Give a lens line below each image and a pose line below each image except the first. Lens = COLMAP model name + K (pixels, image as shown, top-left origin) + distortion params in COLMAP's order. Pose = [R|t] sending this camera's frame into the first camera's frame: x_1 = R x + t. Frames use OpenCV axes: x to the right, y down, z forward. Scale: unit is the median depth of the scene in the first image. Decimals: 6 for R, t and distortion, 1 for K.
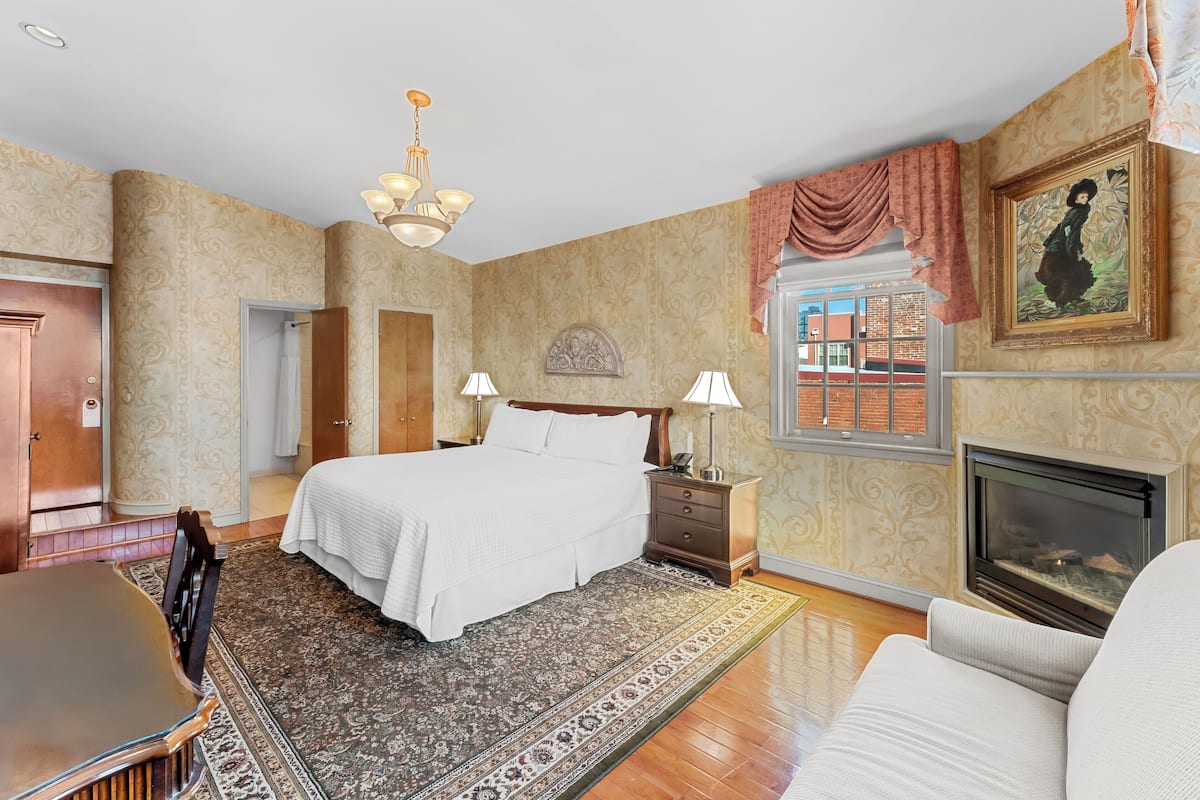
lens RADIAL K [[512.4, 0, 600.0], [0, 512.4, 400.0], [0, 0, 1]] dist [-0.028180, 0.000261]
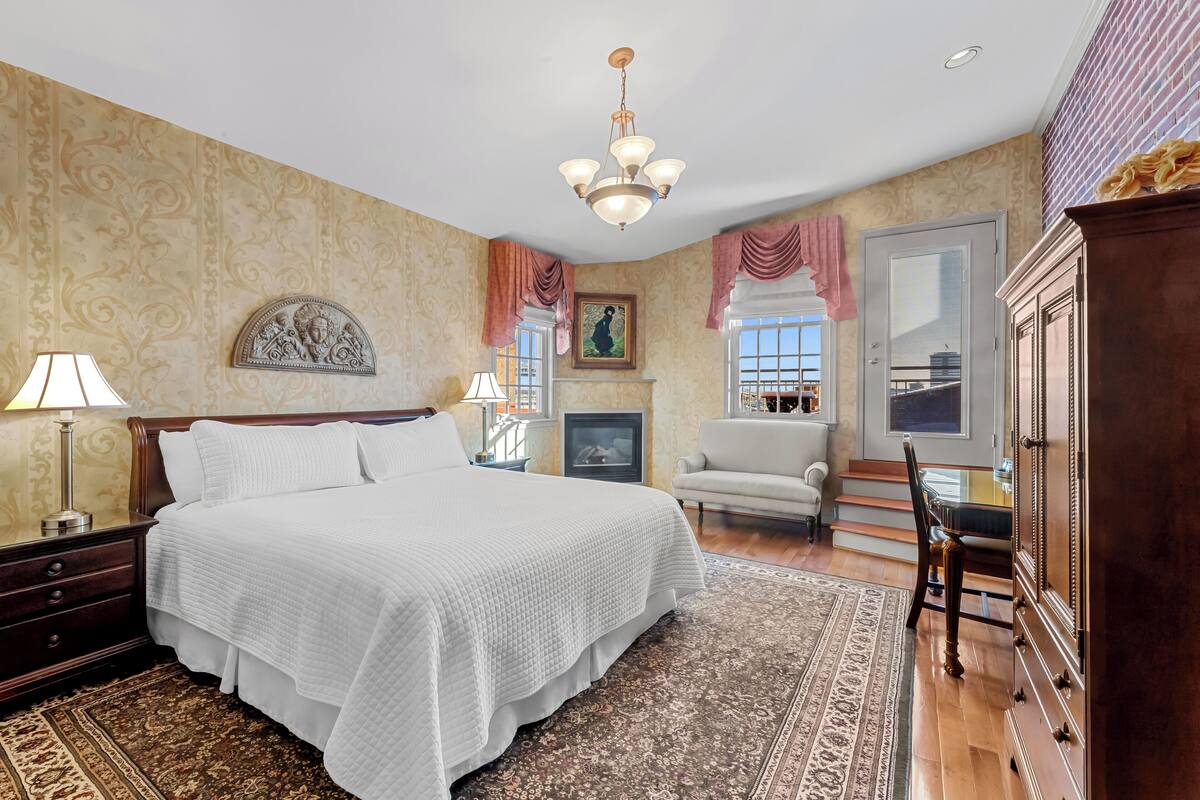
lens RADIAL K [[501.4, 0, 598.4], [0, 501.4, 381.5], [0, 0, 1]] dist [0.085457, -0.000041]
pose [[-0.165347, 0.012915, 0.986151, -1.478677], [0.039080, 0.999215, -0.006533, -0.027393], [-0.985461, 0.037458, -0.165722, 1.379446]]
